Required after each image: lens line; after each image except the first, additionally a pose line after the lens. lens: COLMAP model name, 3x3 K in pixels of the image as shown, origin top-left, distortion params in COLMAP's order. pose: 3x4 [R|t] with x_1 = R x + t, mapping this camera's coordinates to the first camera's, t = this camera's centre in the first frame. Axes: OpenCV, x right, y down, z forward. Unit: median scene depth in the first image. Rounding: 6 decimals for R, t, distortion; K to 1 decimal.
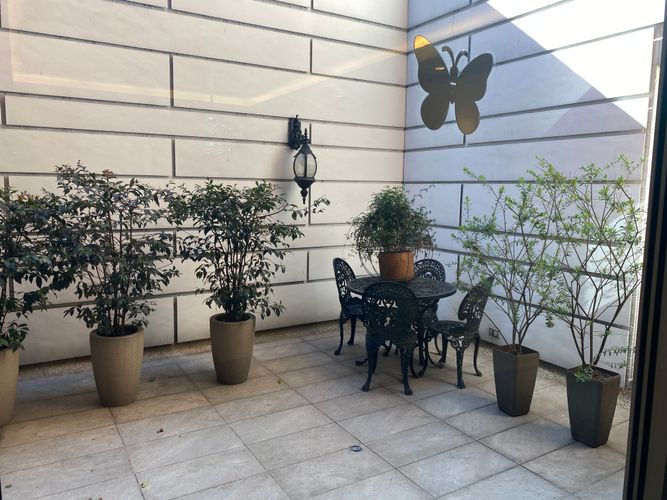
lens RADIAL K [[512.4, 0, 331.2], [0, 512.4, 249.7], [0, 0, 1]] dist [0.020256, -0.016013]
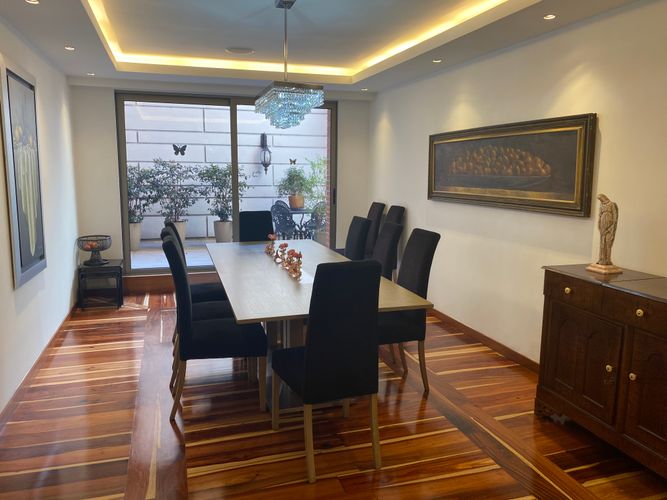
lens RADIAL K [[512.4, 0, 335.4], [0, 512.4, 248.0], [0, 0, 1]] dist [0.020256, -0.016013]
pose [[0.973539, 0.029421, -0.226621, 0.823862], [-0.024076, 0.999364, 0.026315, 0.172714], [0.227251, -0.020163, 0.973628, -1.151803]]
